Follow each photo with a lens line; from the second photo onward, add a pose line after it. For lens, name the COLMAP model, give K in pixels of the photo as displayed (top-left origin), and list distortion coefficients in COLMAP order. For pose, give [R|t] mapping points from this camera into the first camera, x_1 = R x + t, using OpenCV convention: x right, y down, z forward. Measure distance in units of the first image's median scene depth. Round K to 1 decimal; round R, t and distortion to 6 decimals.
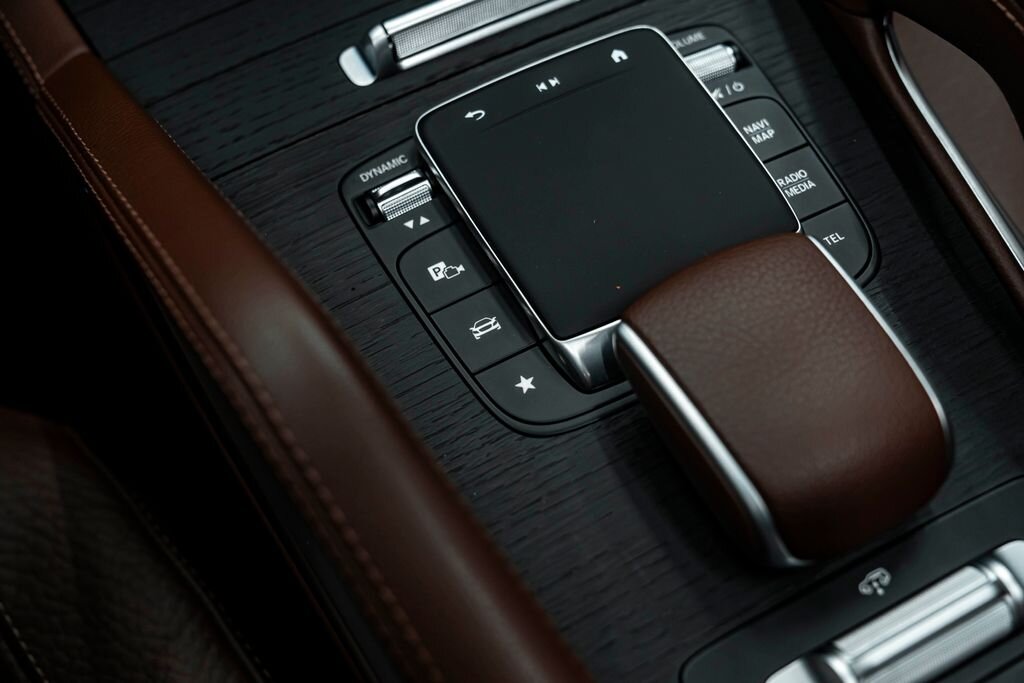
lens RADIAL K [[1267.5, 0, 510.9], [0, 1267.5, 356.7], [0, 0, 1]] dist [0.011444, 0.008476]
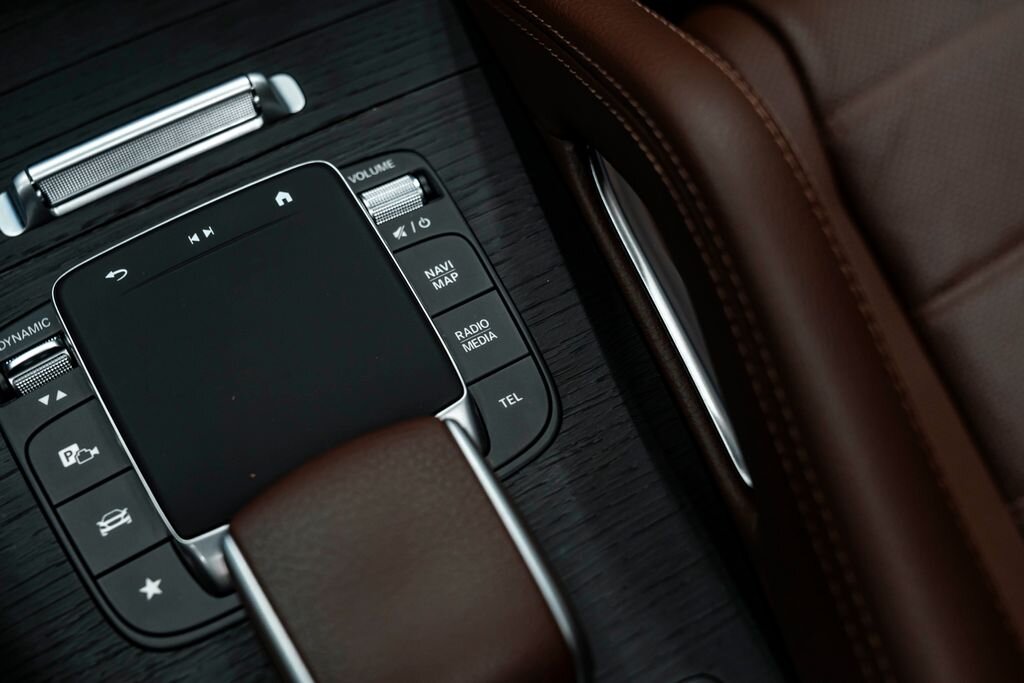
lens RADIAL K [[1267.5, 0, 510.9], [0, 1267.5, 356.7], [0, 0, 1]] dist [0.011444, 0.008476]
pose [[0.999319, -0.036904, 0.000168, 0.249172], [0.036898, 0.999217, 0.014277, -0.133552], [-0.000695, -0.014261, 0.999898, 0.091398]]
